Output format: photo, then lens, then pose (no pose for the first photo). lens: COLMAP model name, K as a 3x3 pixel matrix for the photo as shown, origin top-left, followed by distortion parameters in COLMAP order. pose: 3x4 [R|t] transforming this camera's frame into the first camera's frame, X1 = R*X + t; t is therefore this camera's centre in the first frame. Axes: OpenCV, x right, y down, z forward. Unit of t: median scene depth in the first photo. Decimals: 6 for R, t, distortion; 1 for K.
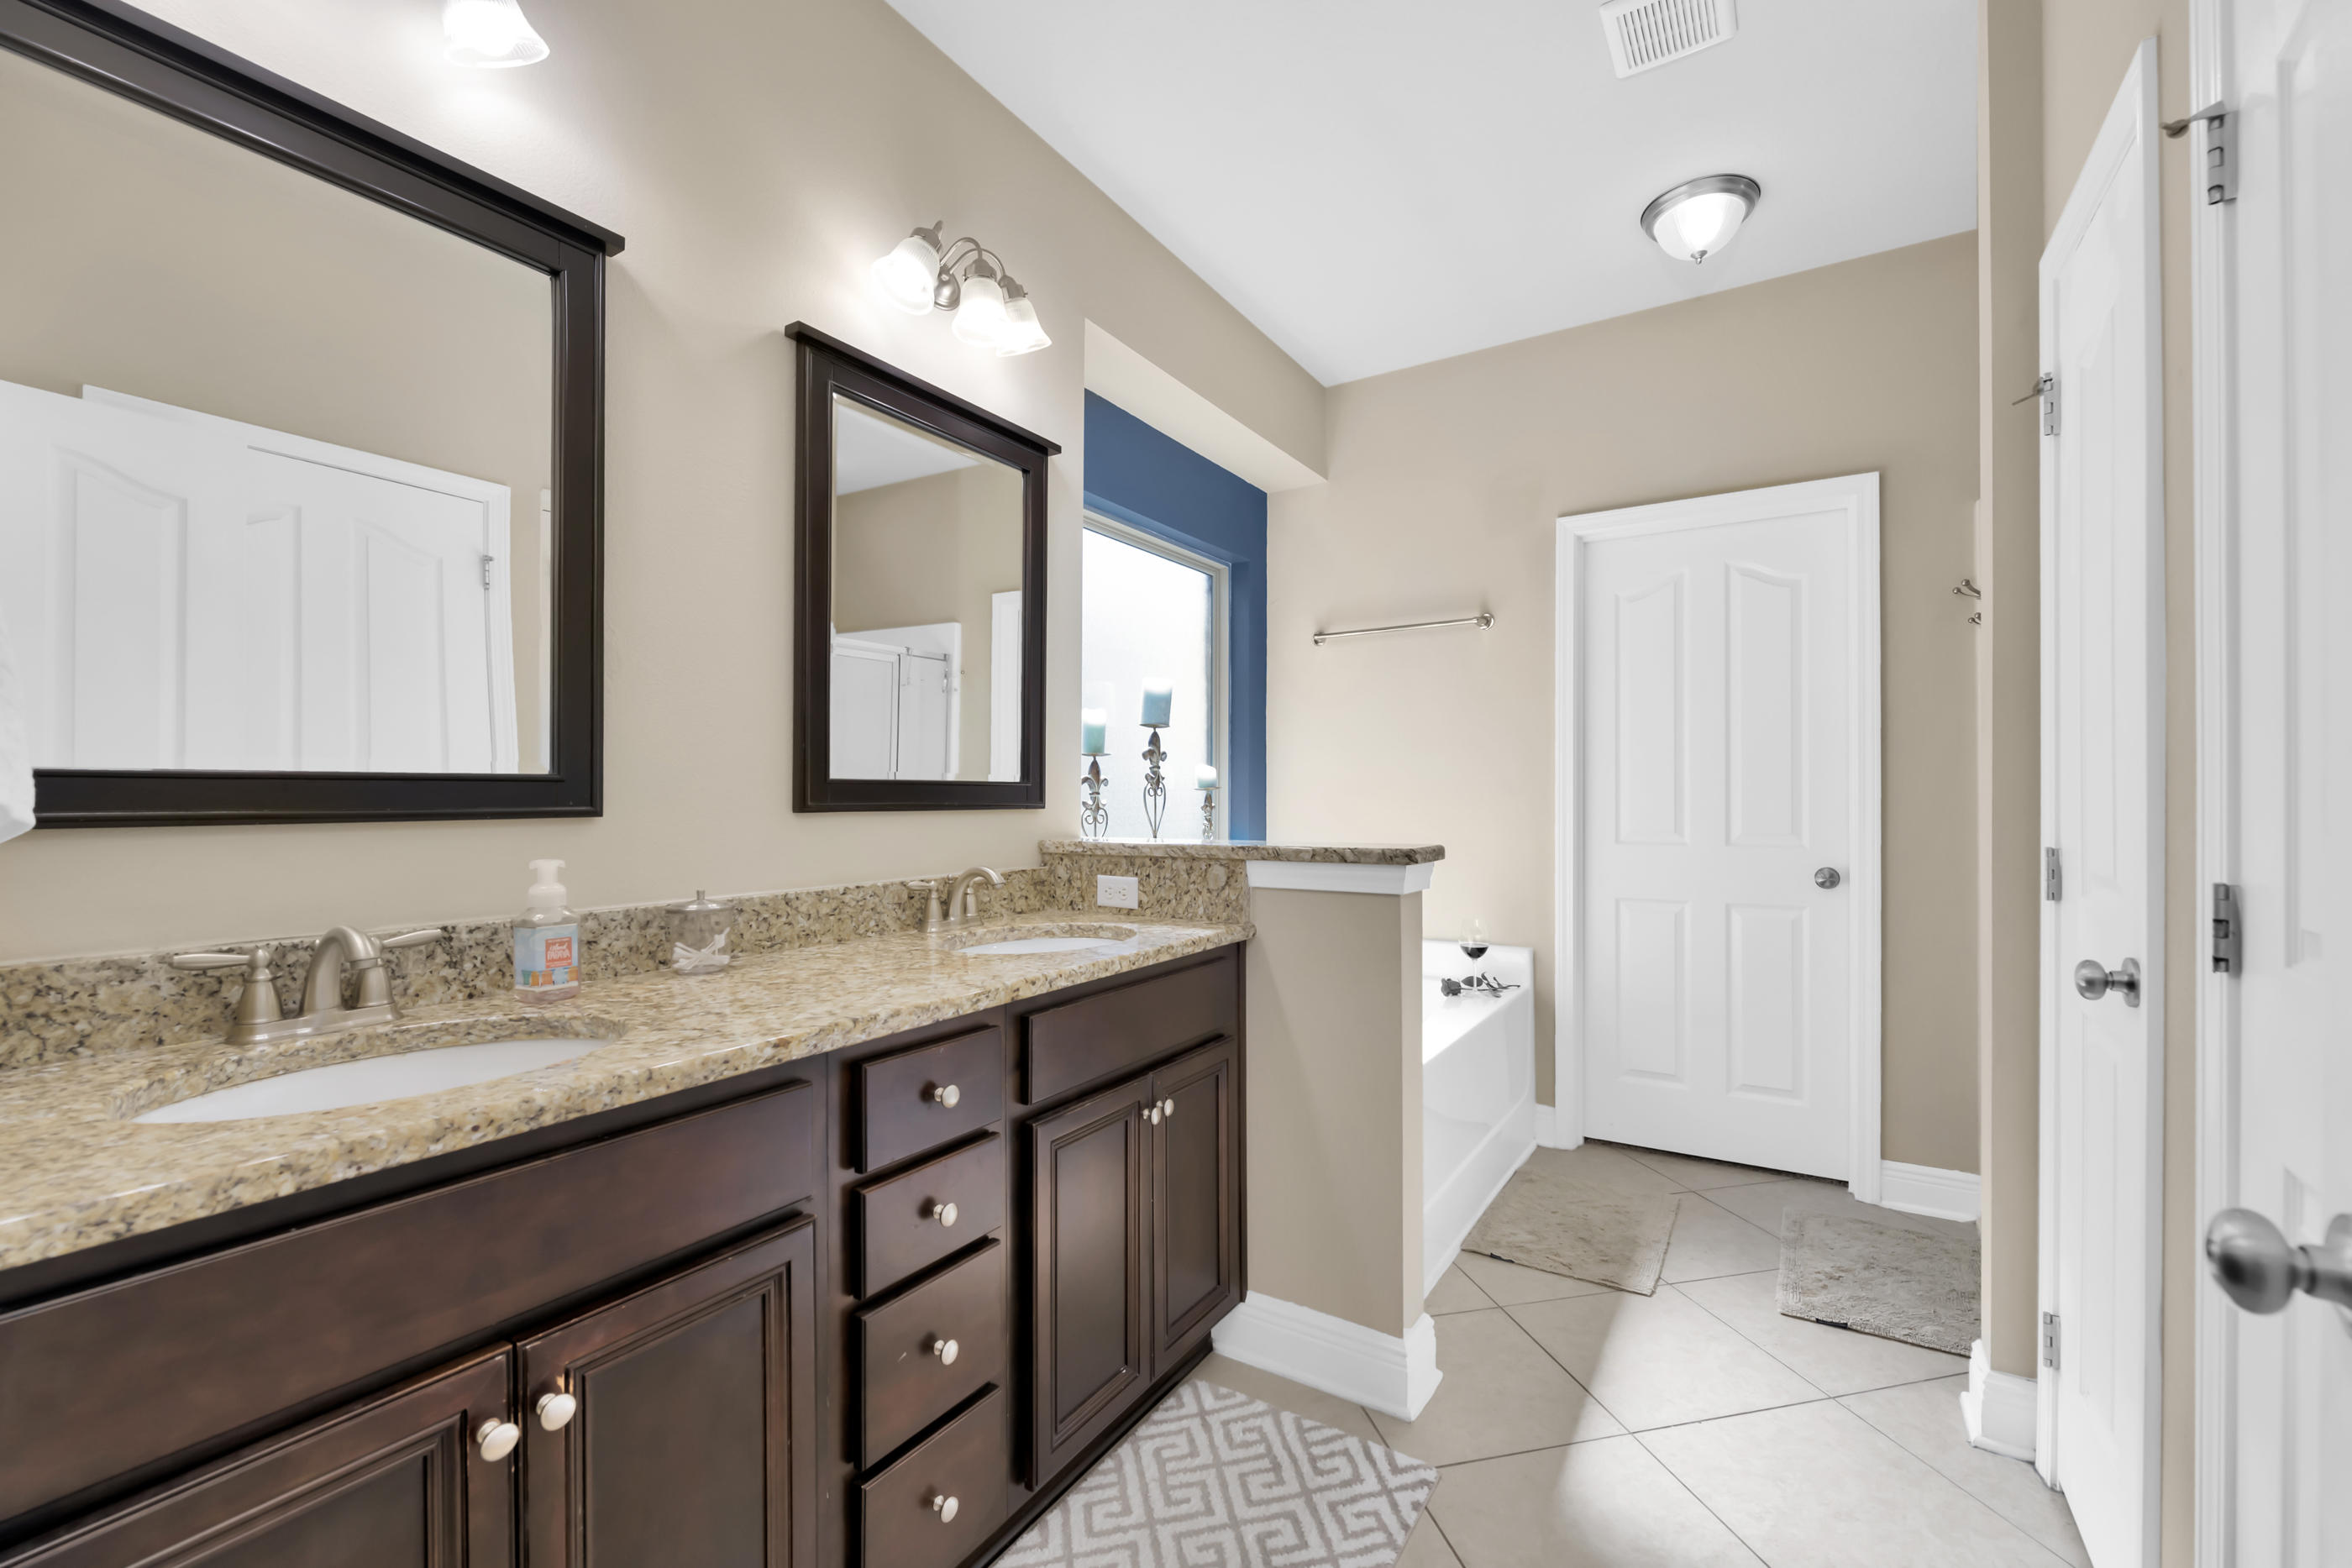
lens RADIAL K [[959.7, 0, 1212.8], [0, 959.7, 790.8], [0, 0, 1]] dist [0.001411, -0.004899]
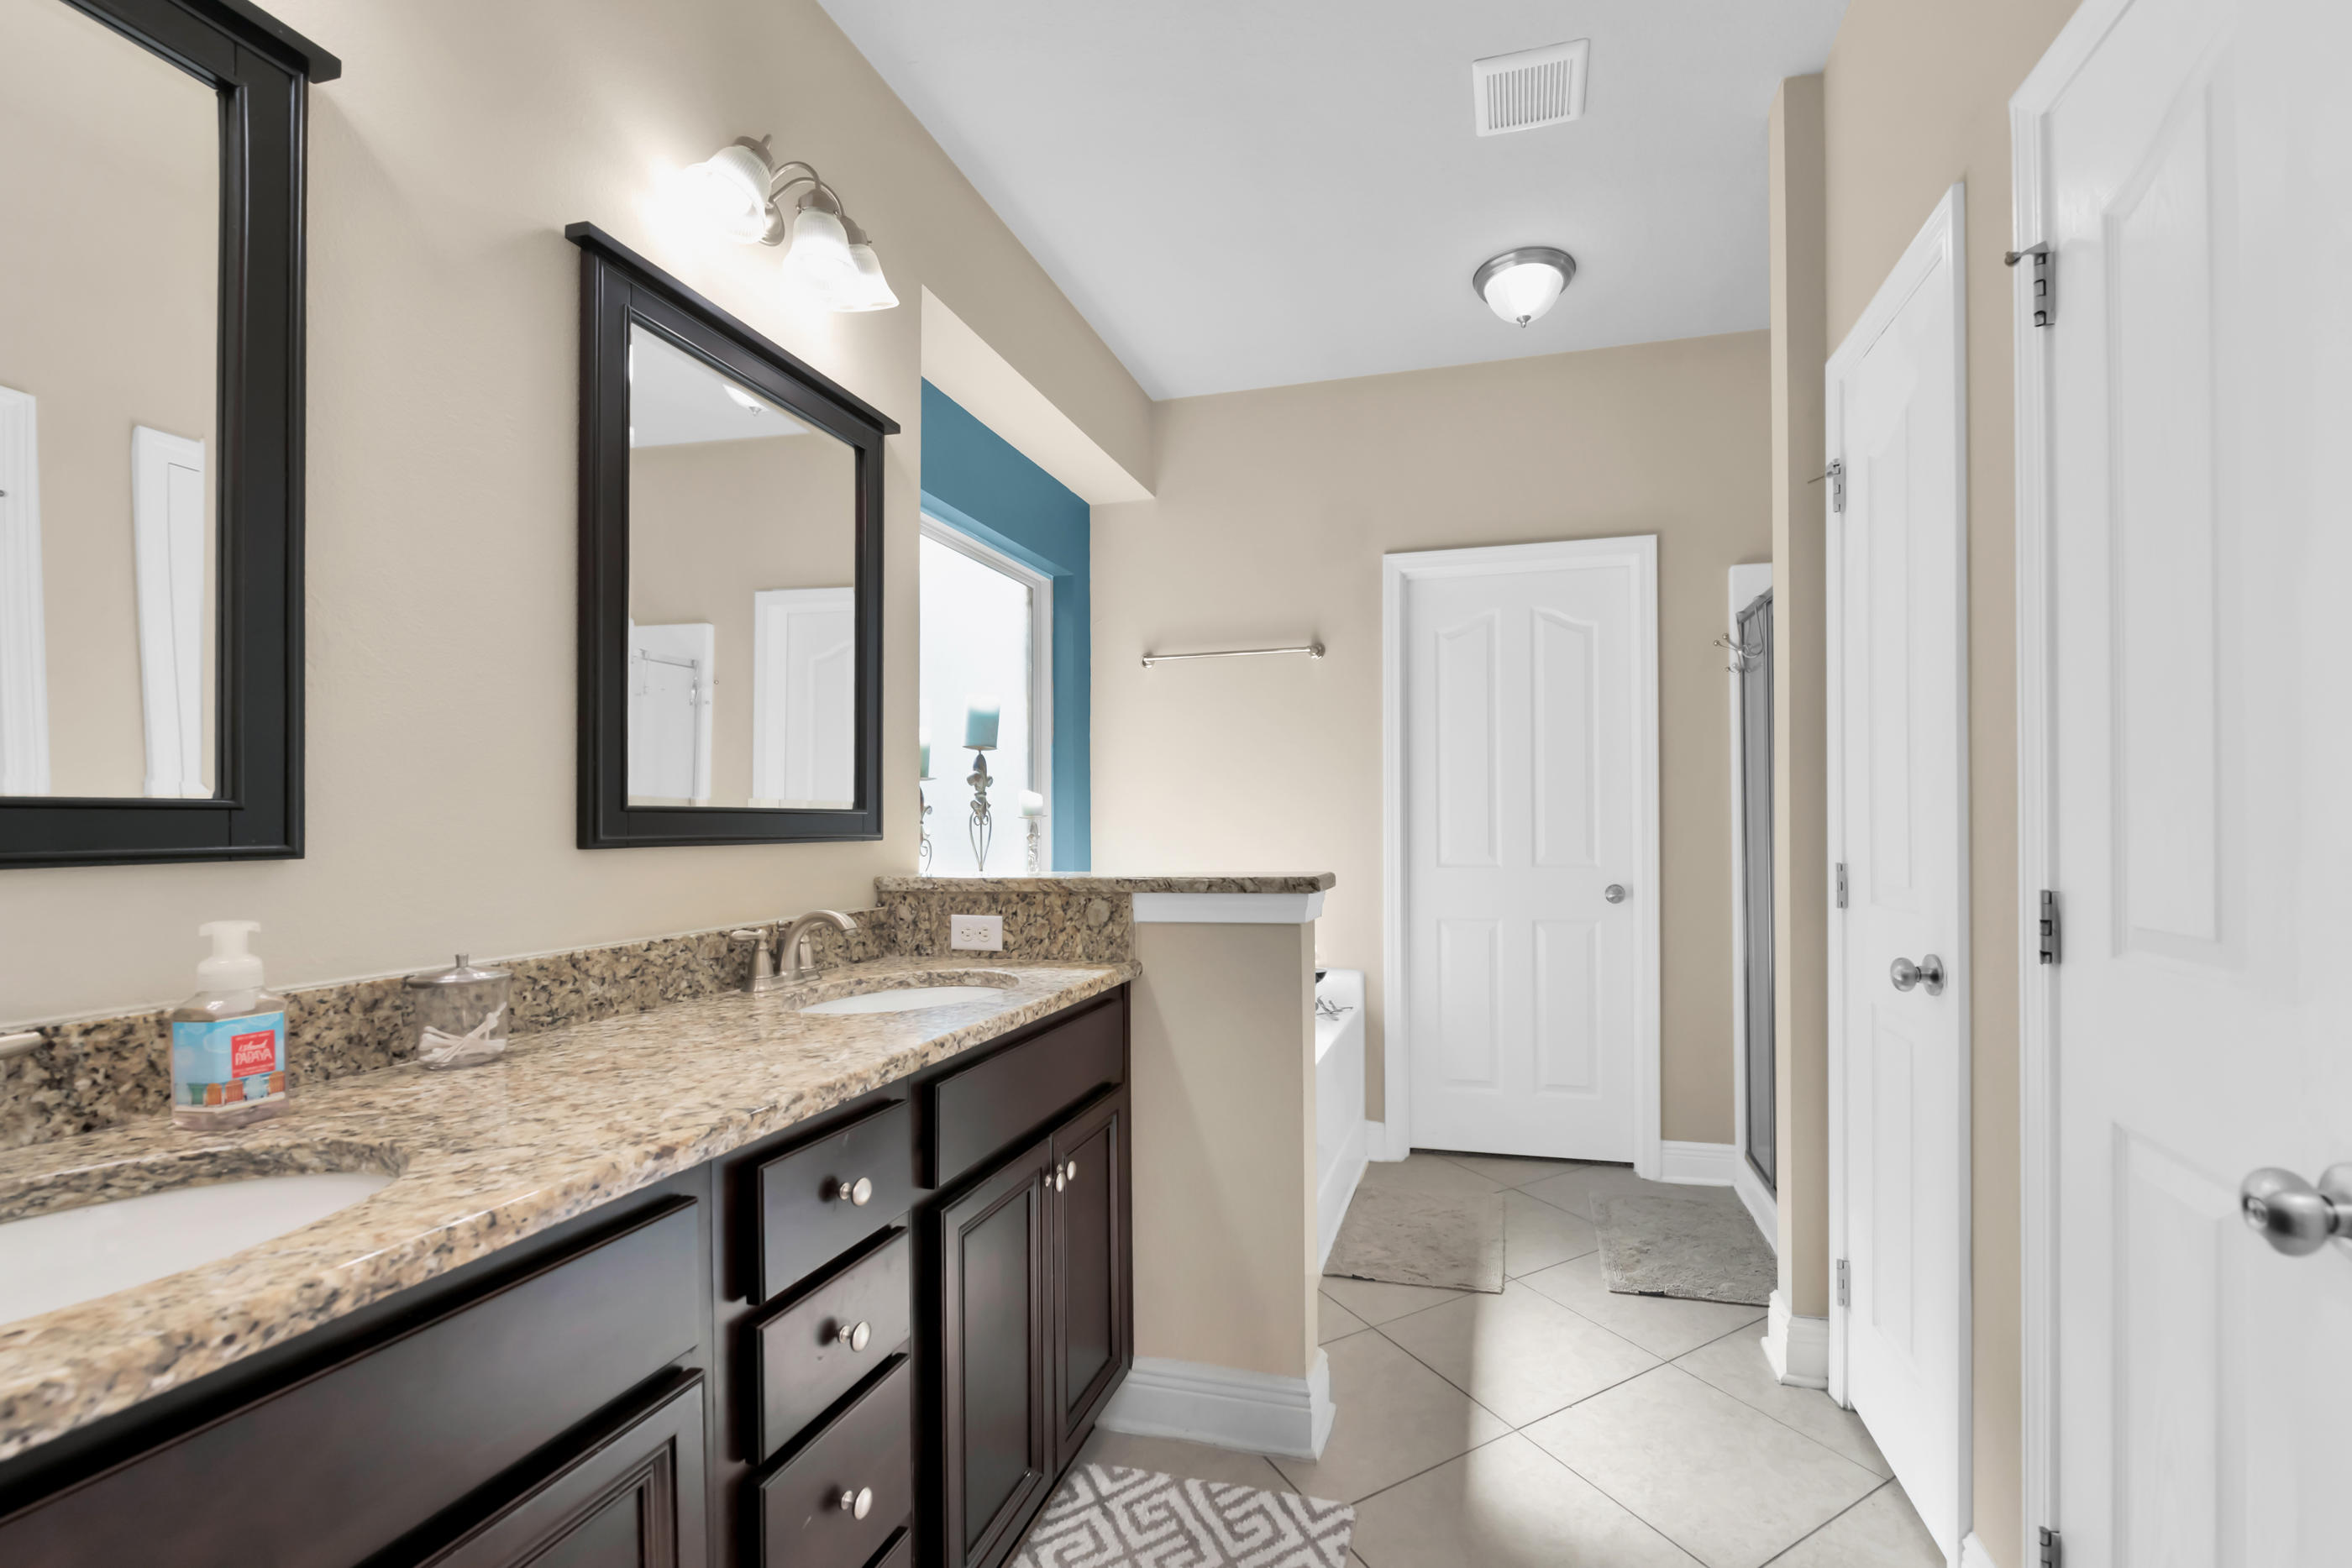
lens RADIAL K [[967.7, 0, 1275.3], [0, 967.7, 817.8], [0, 0, 1]] dist [0.002054, -0.004024]
pose [[0.951611, -0.004748, 0.307267, -0.120081], [0.005099, 0.999987, -0.000339, 0.000357], [-0.307262, 0.001889, 0.951623, 0.064819]]
